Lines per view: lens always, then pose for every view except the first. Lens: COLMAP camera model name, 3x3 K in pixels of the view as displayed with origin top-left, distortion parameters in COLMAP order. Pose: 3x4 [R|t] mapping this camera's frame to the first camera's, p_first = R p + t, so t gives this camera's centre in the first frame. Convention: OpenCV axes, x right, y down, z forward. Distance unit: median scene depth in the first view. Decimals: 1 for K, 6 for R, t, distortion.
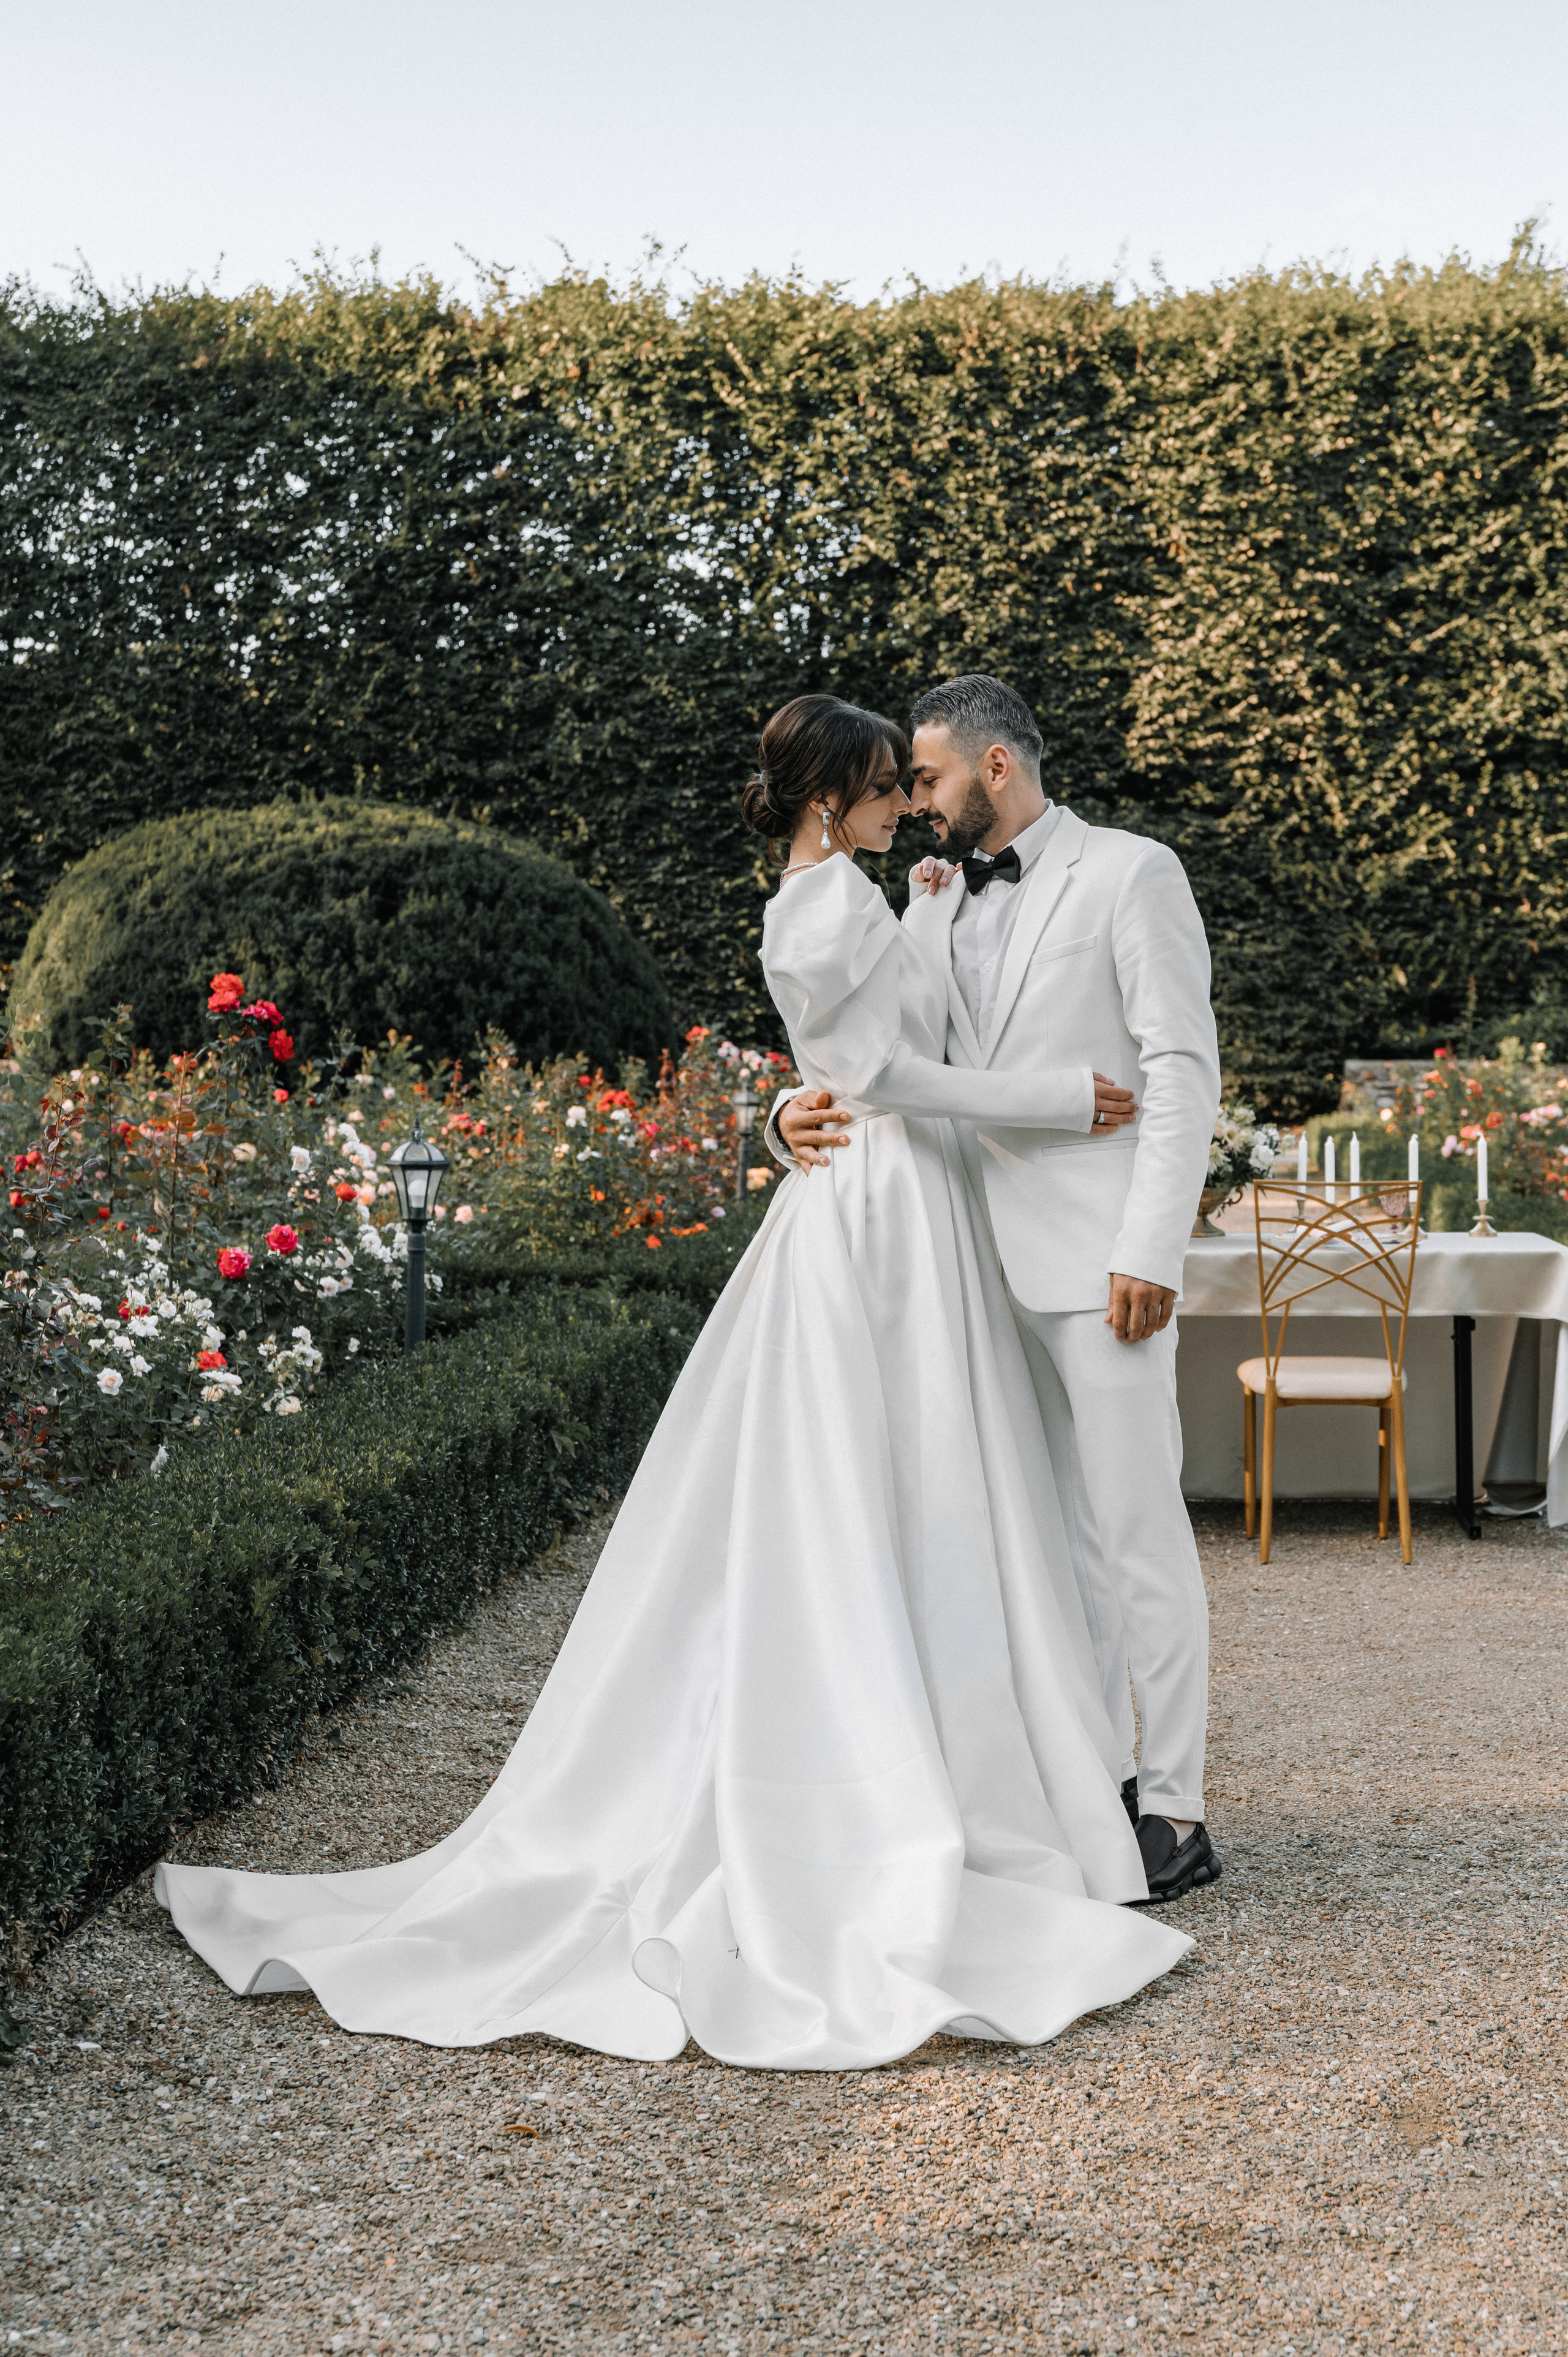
lens RADIAL K [[3936.6, 0, 772.9], [0, 3936.6, 1224.4], [0, 0, 1]] dist [-0.028449, 0.000000]
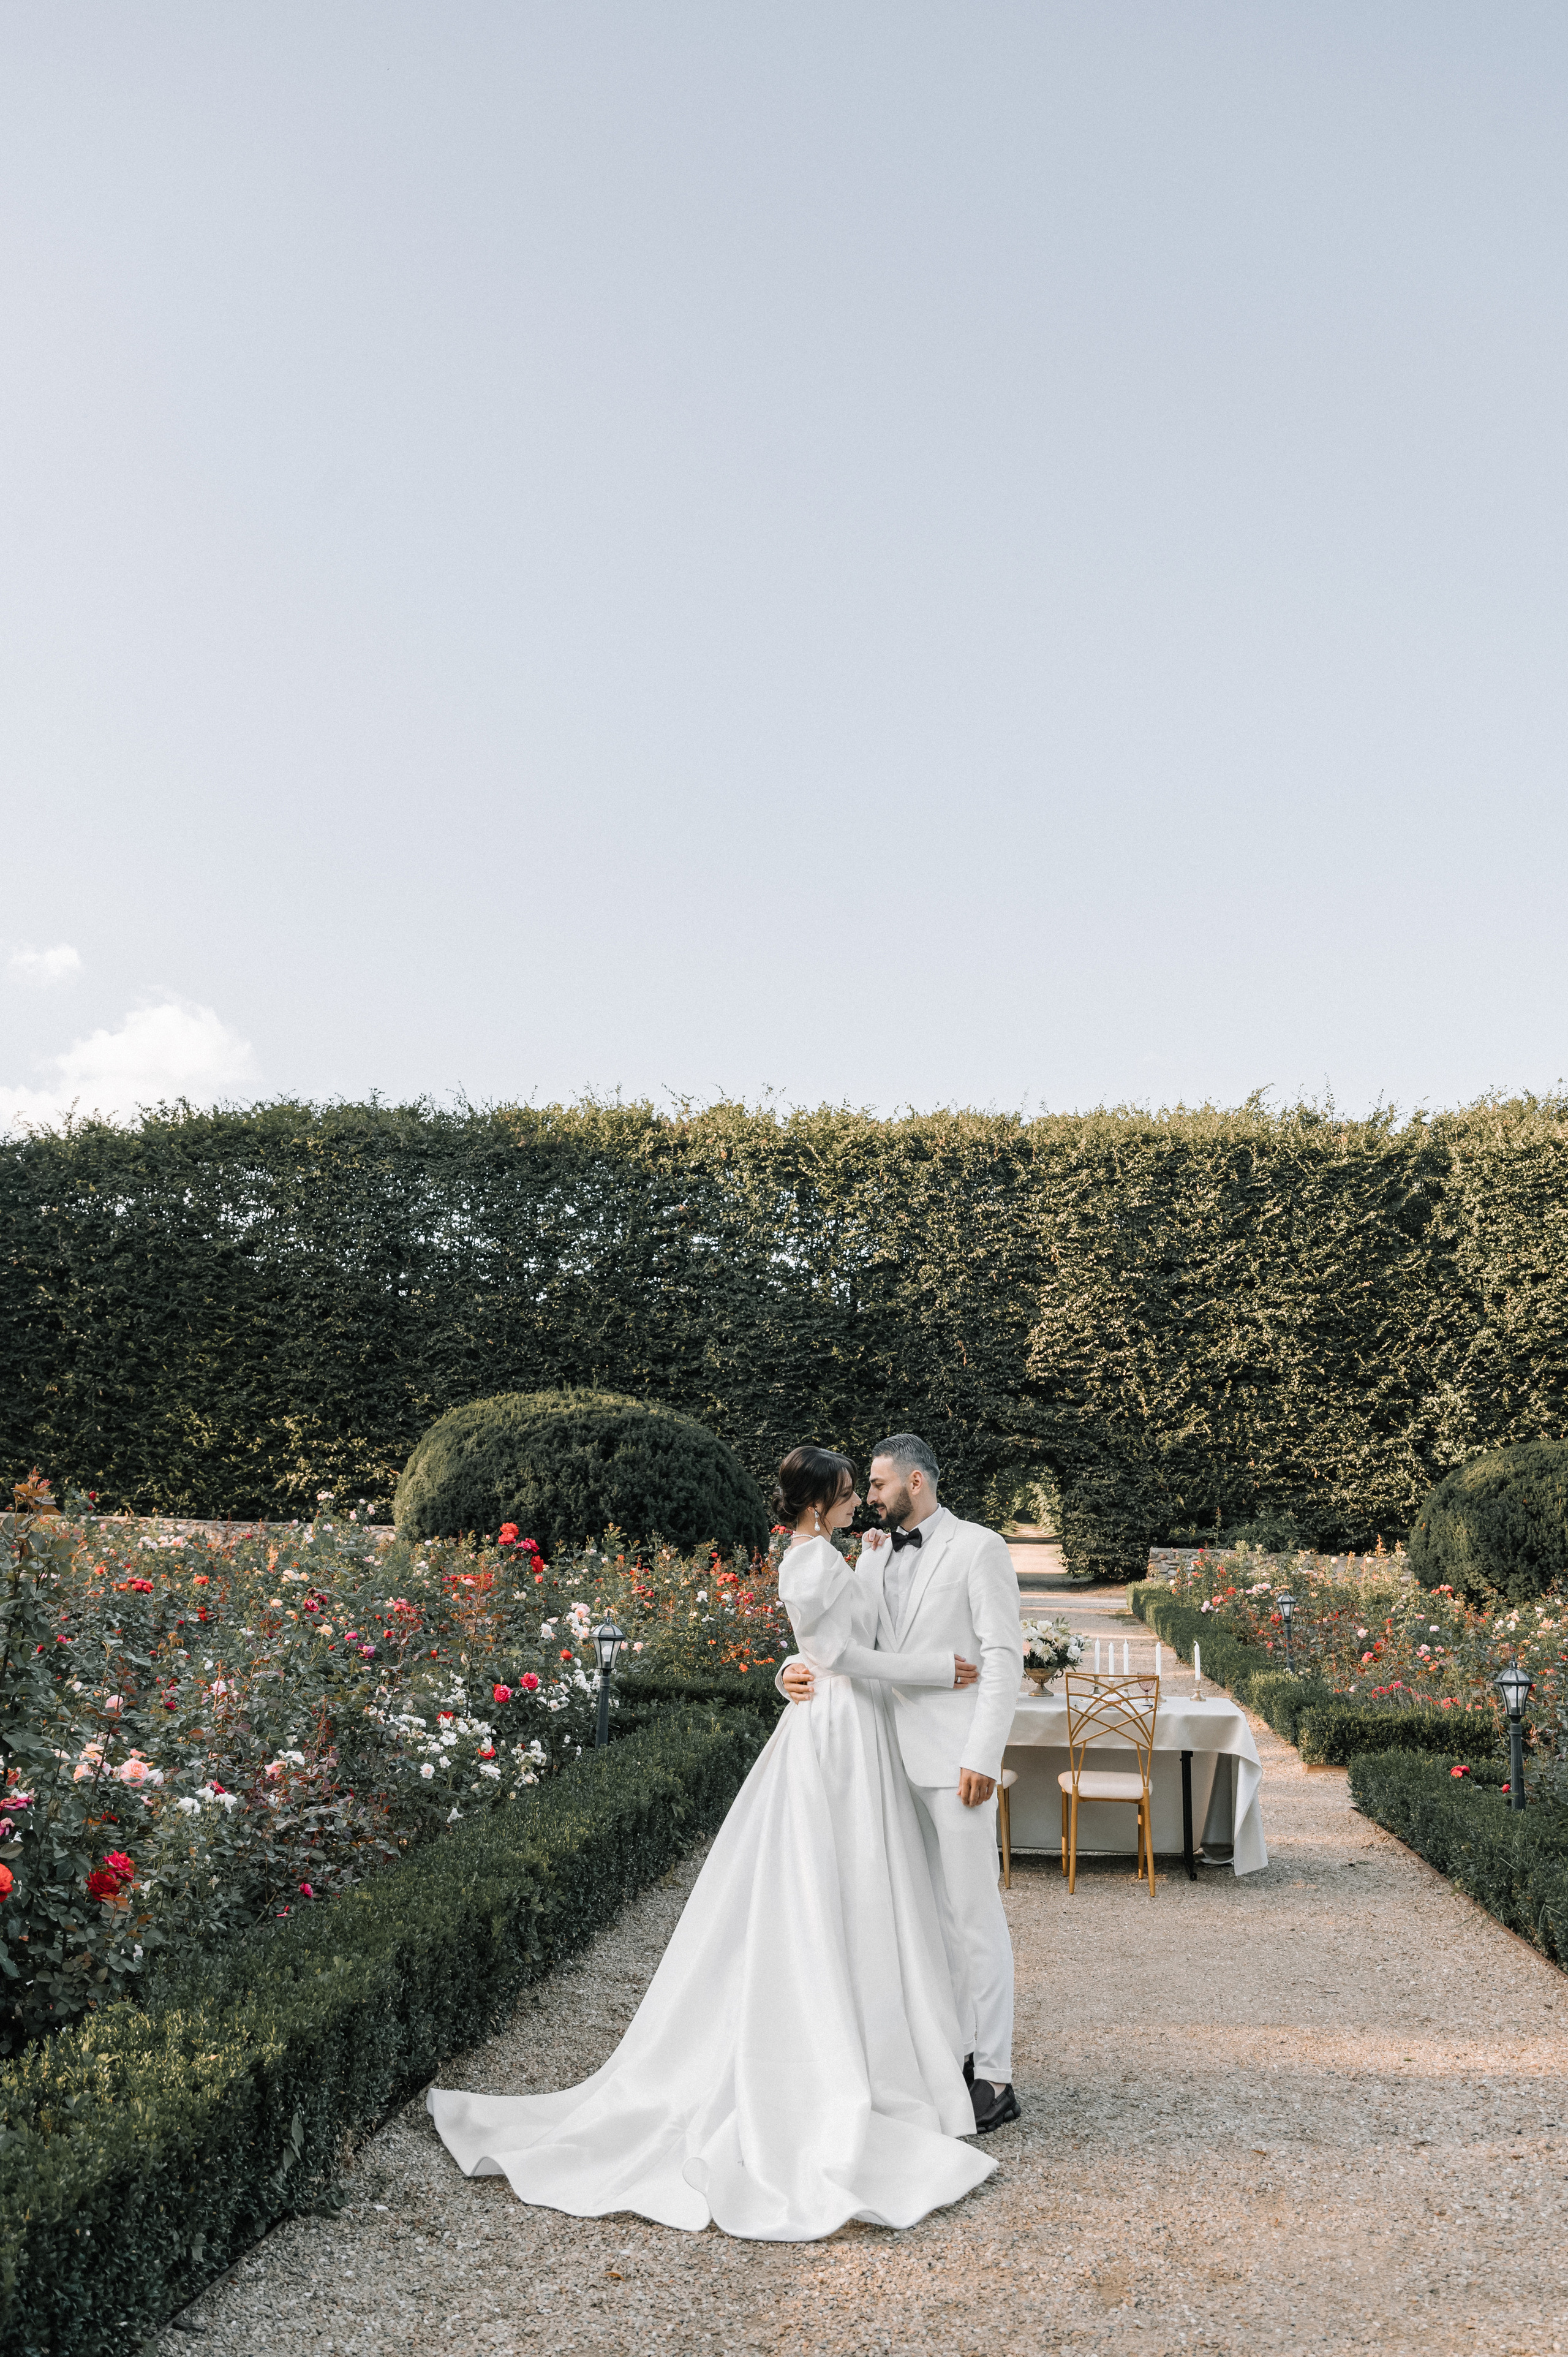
lens RADIAL K [[2233.0, 0, 762.6], [0, 2233.0, 1113.4], [0, 0, 1]] dist [-0.027421, 0.000000]
pose [[0.999086, 0.021699, -0.036837, 0.005296], [-0.029105, 0.976344, -0.214257, -0.013088], [0.031316, 0.215134, 0.976082, -0.019085]]
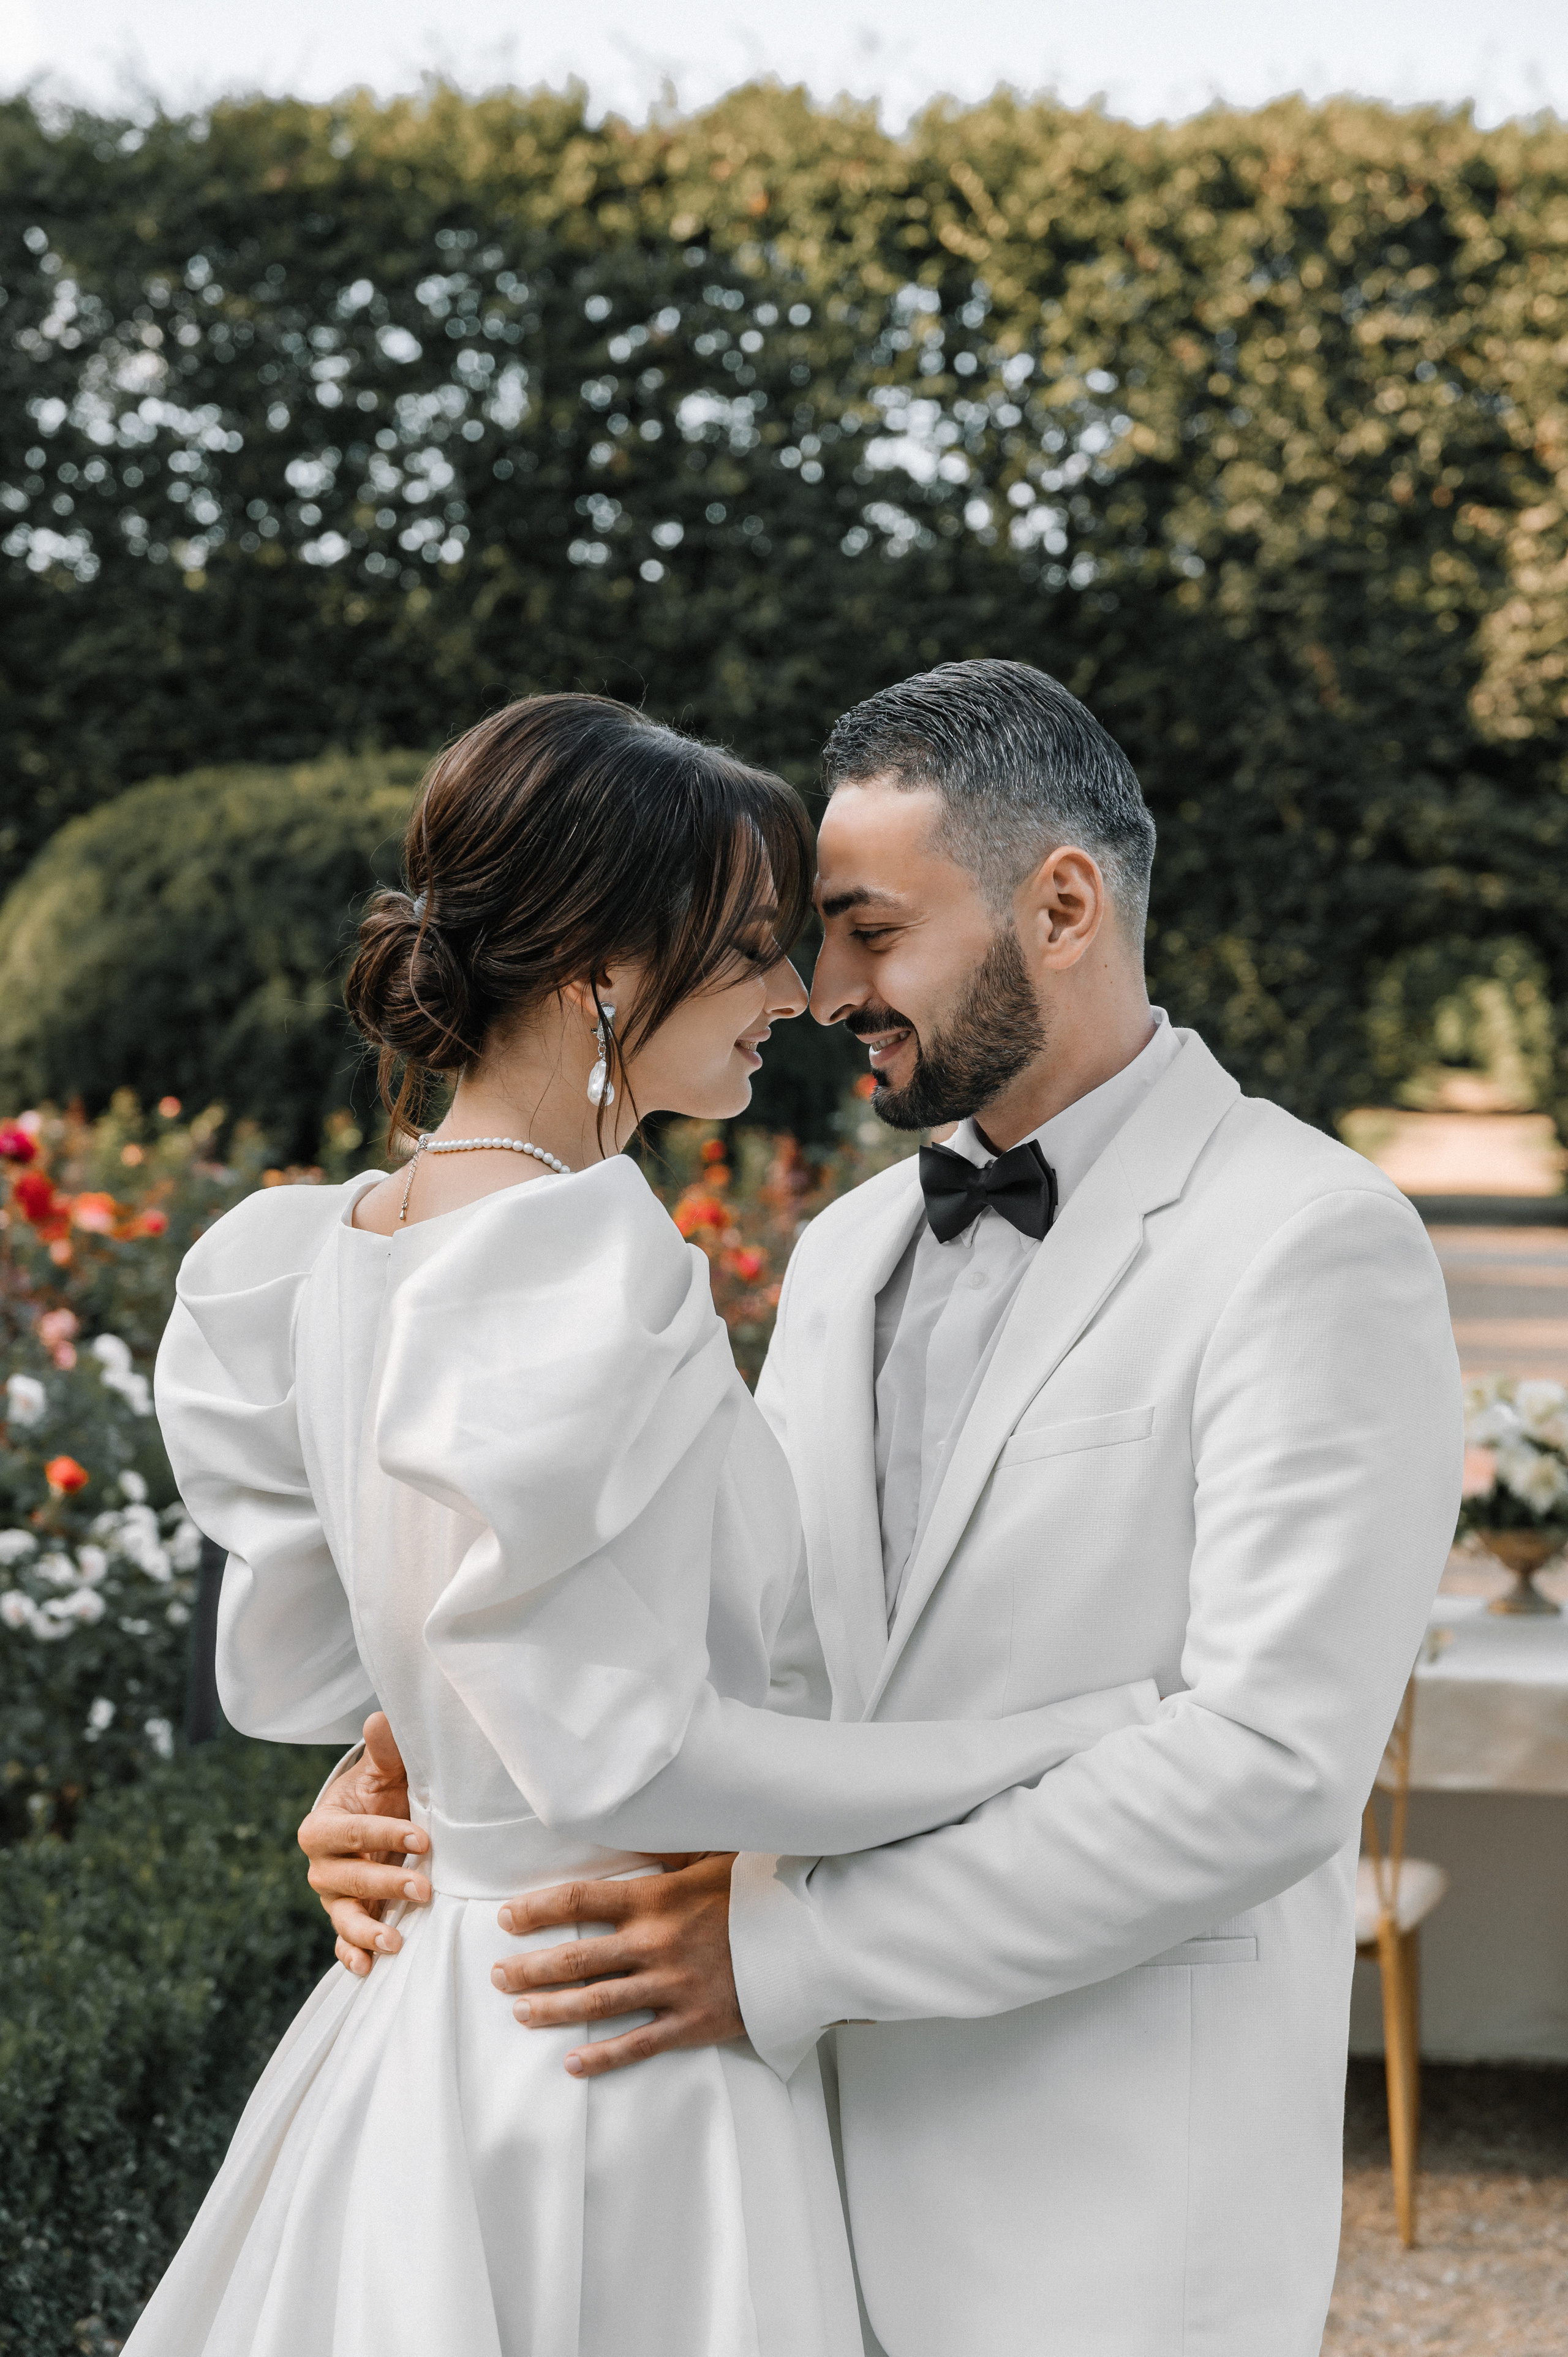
lens RADIAL K [[4595.1, 0, 757.8], [0, 4595.1, 1008.7], [0, 0, 1]] dist [0.010372, 0.000000]
pose [[0.997205, 0.028207, -0.069190, 0.015619], [-0.031492, 0.998405, -0.046850, -0.018954], [0.067758, 0.048898, 0.996503, 0.119636]]
